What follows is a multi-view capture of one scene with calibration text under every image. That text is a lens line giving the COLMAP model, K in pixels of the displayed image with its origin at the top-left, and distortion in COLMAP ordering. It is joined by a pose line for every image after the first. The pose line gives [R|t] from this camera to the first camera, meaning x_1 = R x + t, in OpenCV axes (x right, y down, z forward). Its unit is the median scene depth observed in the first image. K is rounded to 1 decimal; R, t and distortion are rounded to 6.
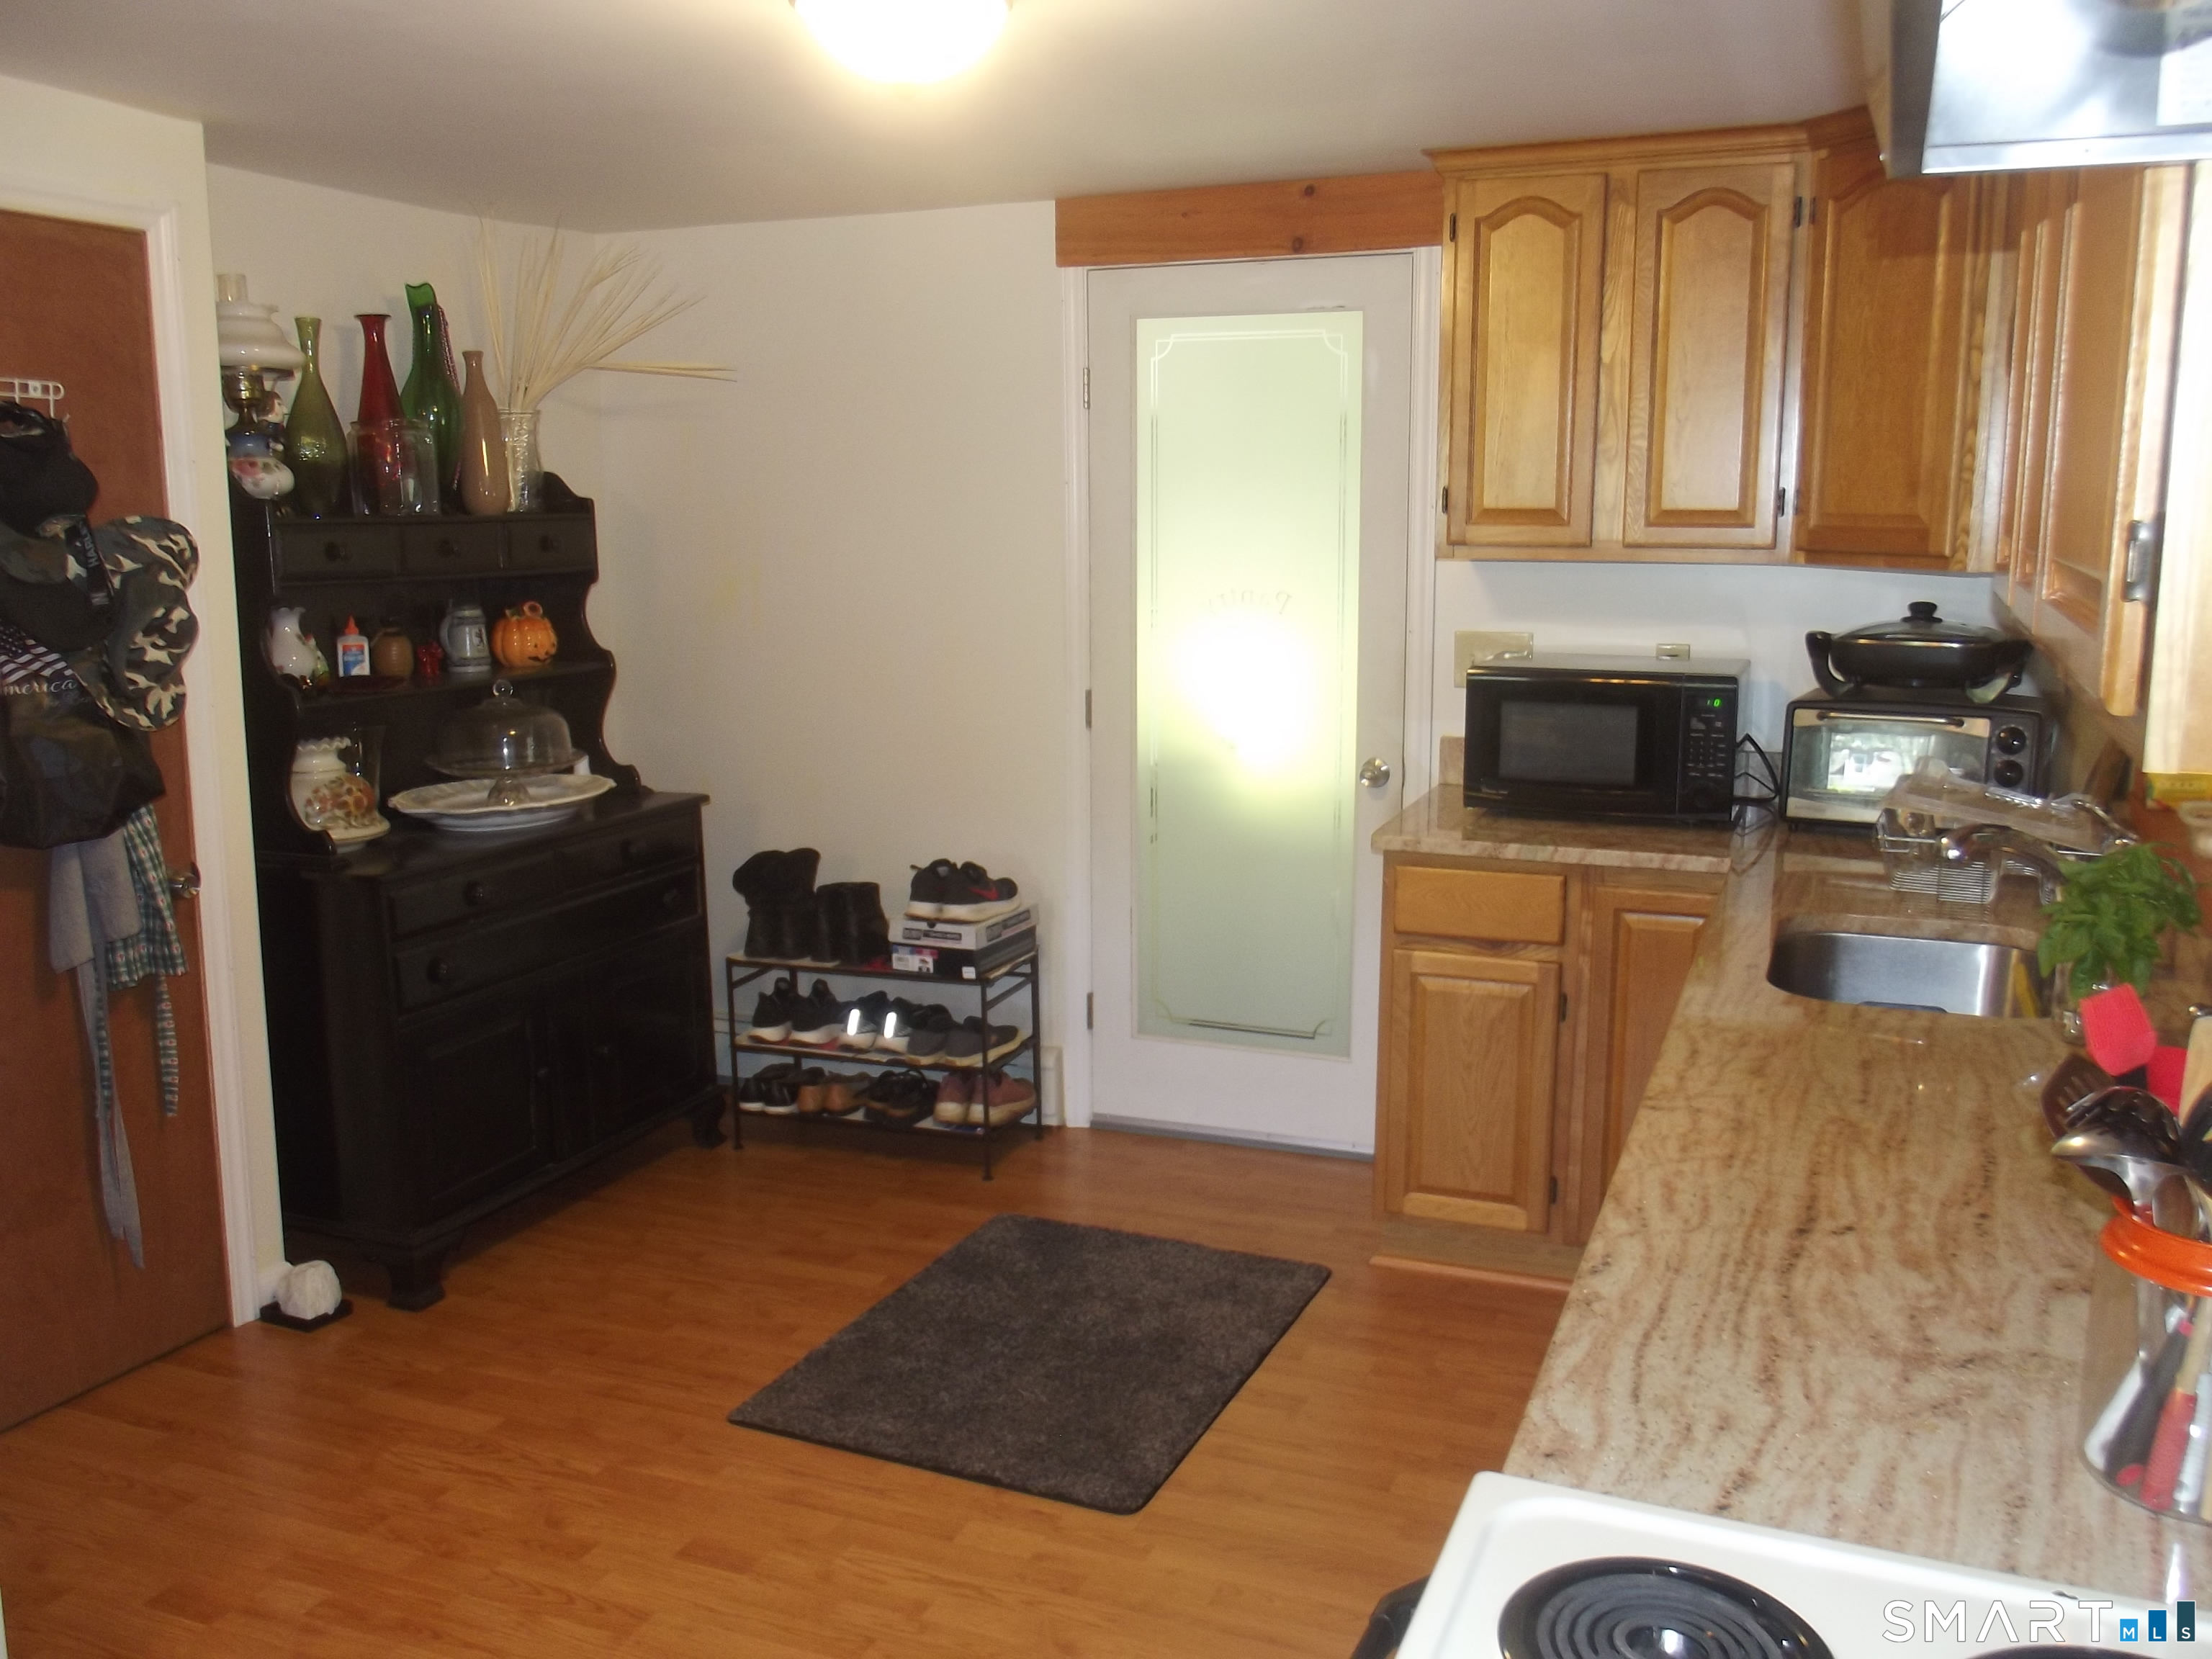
lens RADIAL K [[1825.7, 0, 1106.0], [0, 1825.7, 829.5], [0, 0, 1]] dist [-0.120595, 0.210919]
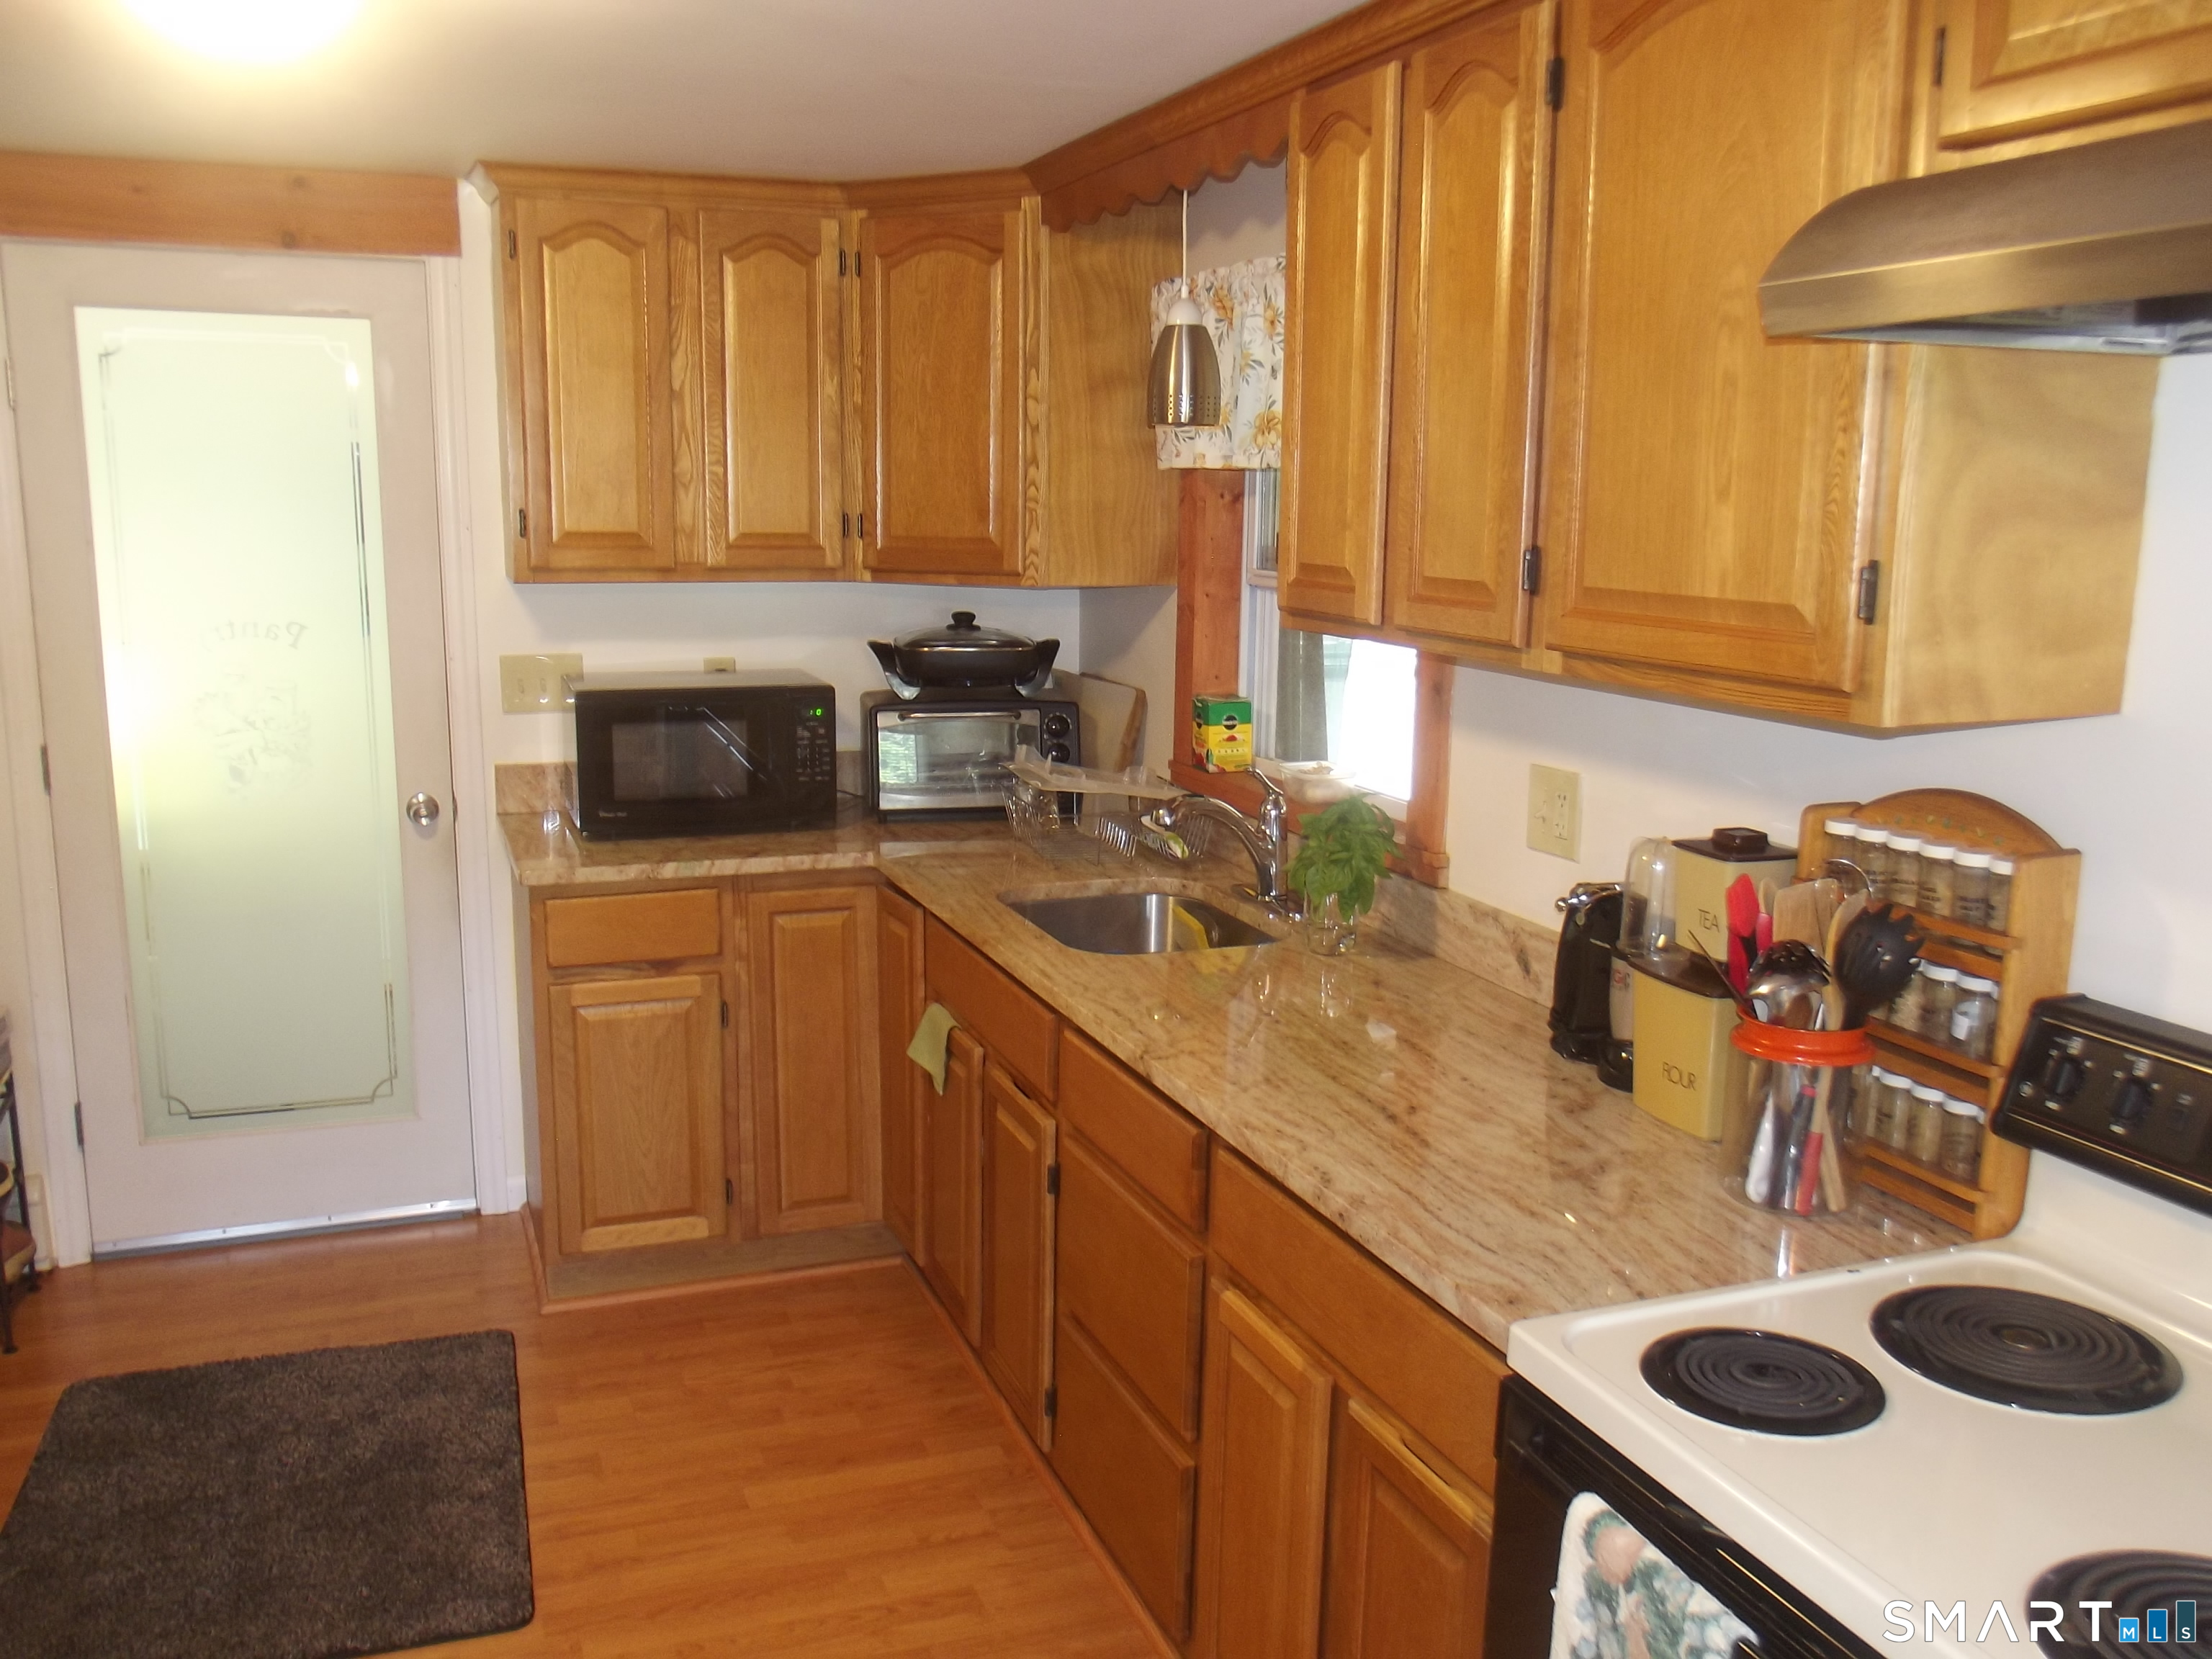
lens RADIAL K [[1836.7, 0, 1106.0], [0, 1836.7, 829.5], [0, 0, 1]] dist [-0.043262, 0.005173]
pose [[0.734518, -0.105637, 0.670316, -0.276814], [0.107940, 0.993420, 0.038278, -0.023241], [-0.669949, 0.044238, 0.741088, 0.073064]]
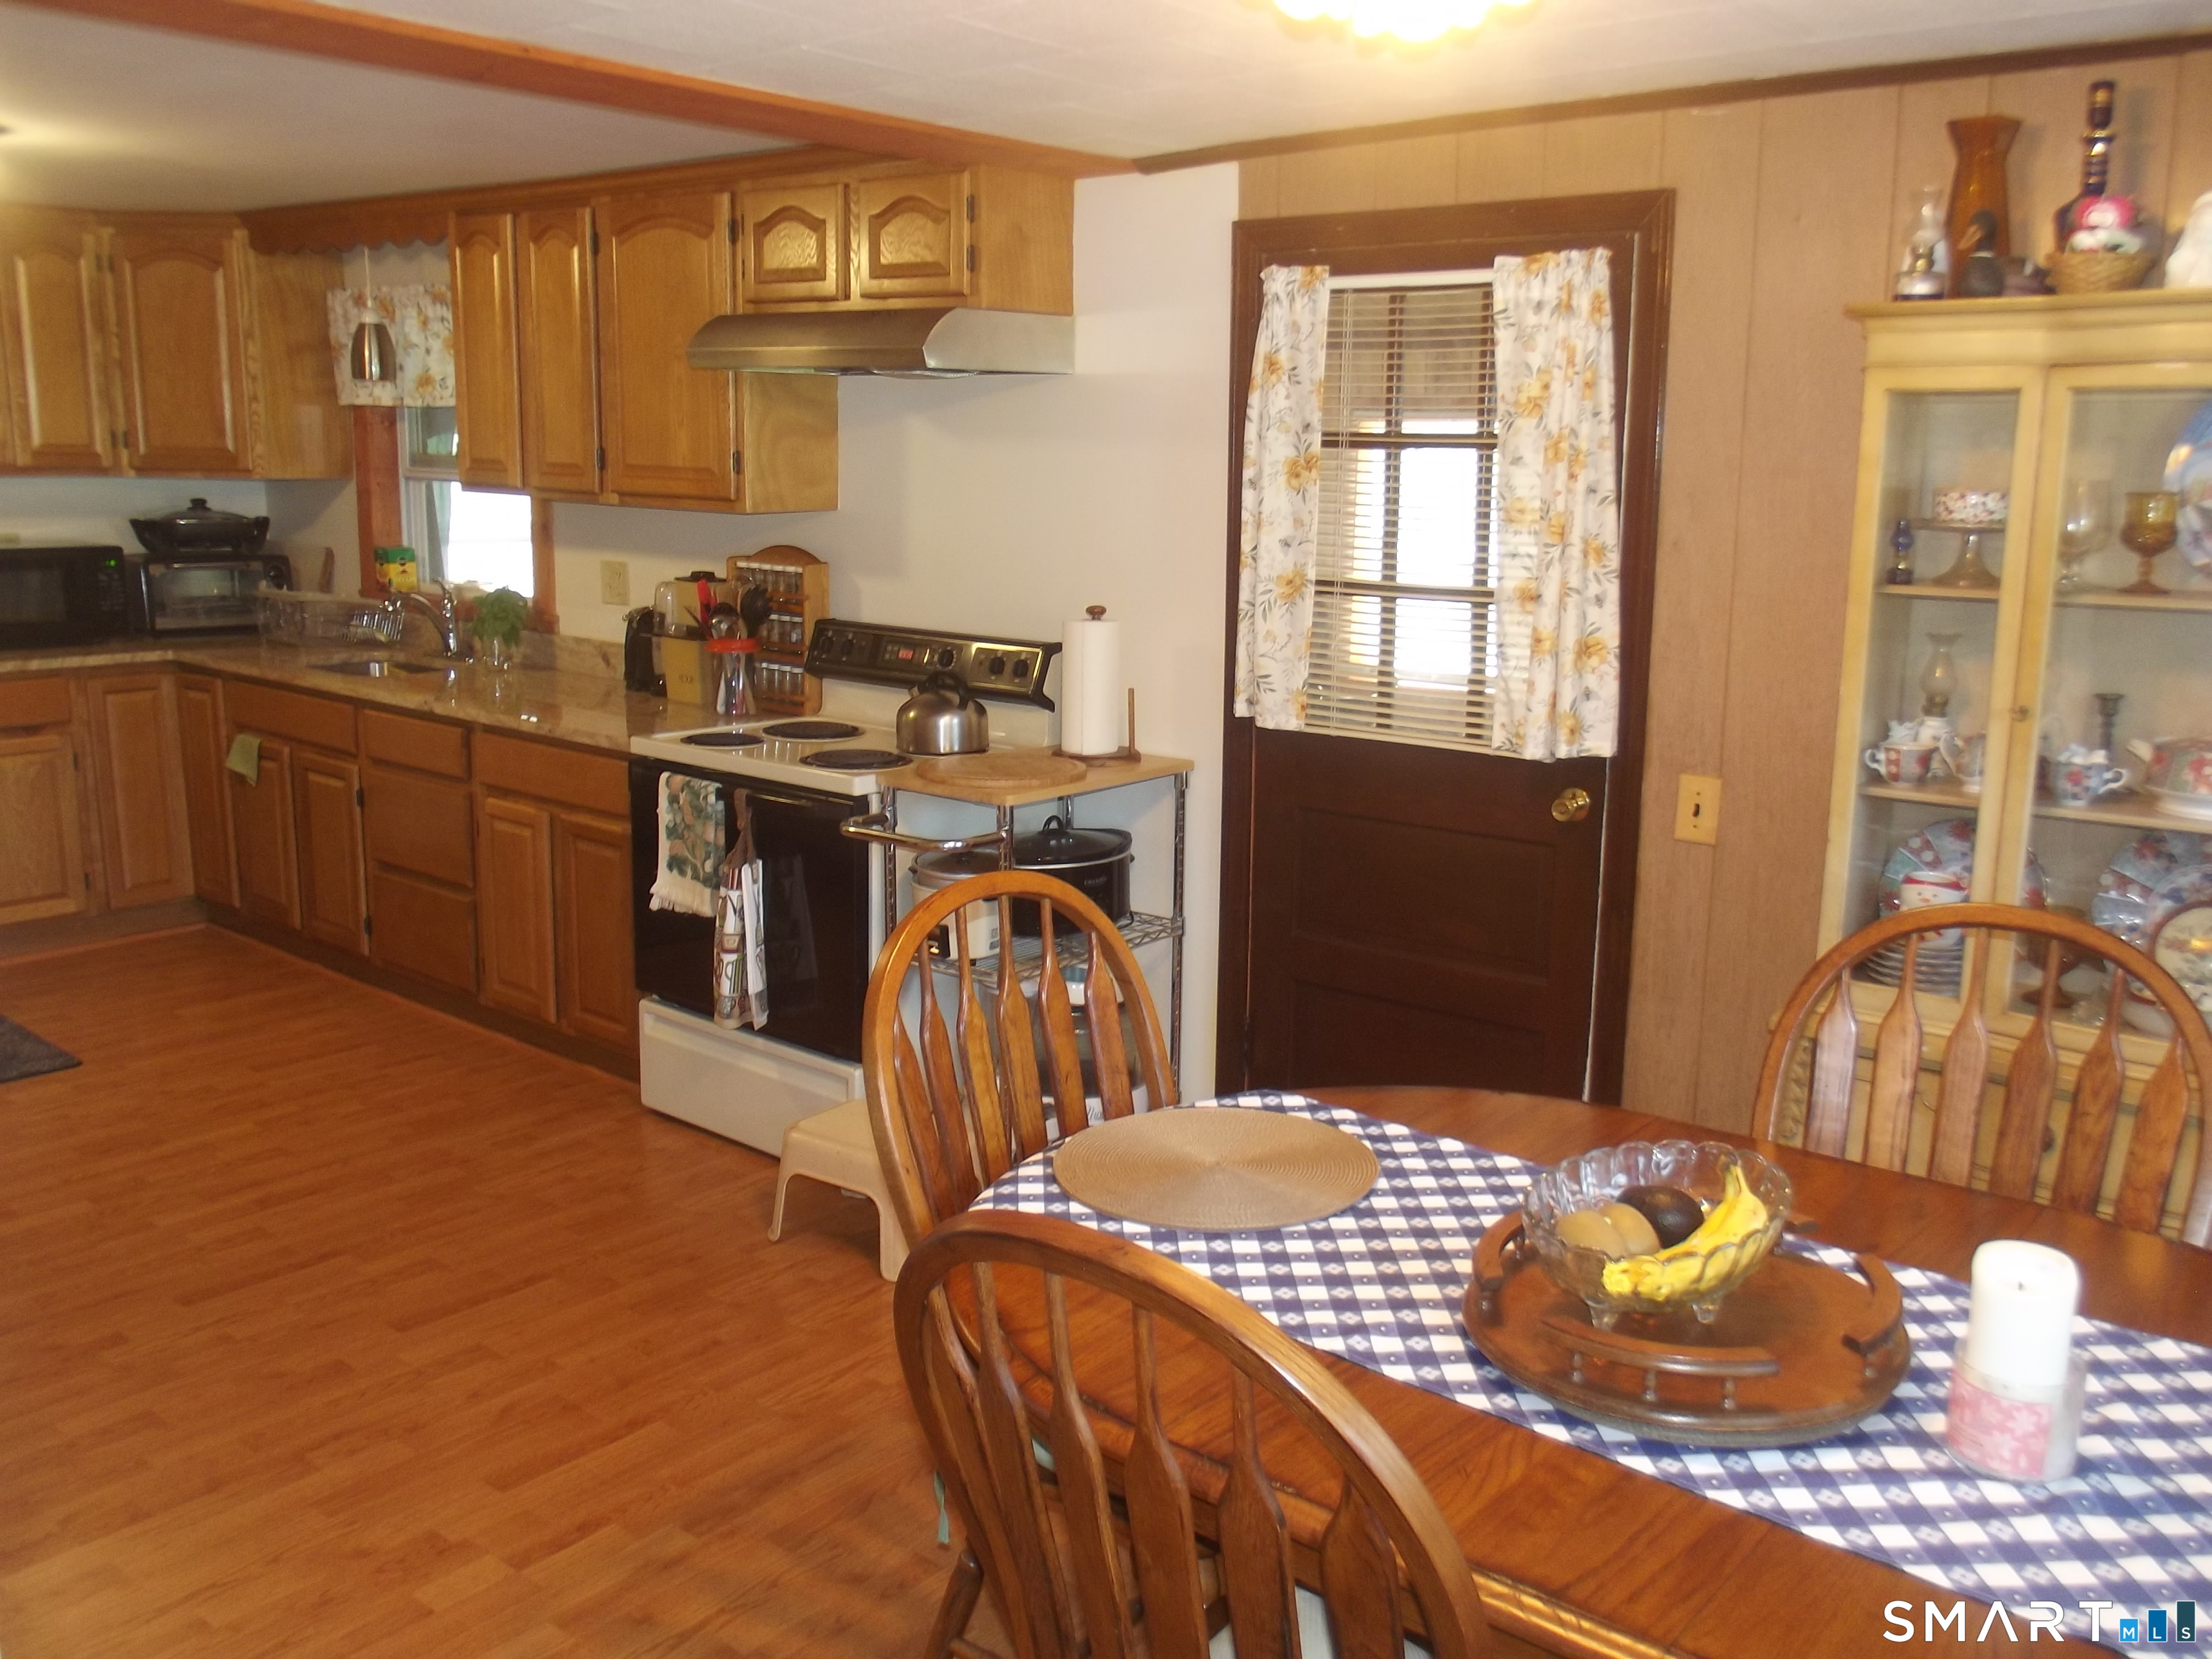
lens RADIAL K [[1846.3, 0, 1164.5], [0, 1846.3, 825.3], [0, 0, 1]] dist [-0.031724, 0.000014]
pose [[0.258985, -0.181466, 0.948682, -1.011048], [0.149857, 0.977848, 0.146135, 0.061758], [-0.954185, 0.104320, 0.280442, -0.339142]]
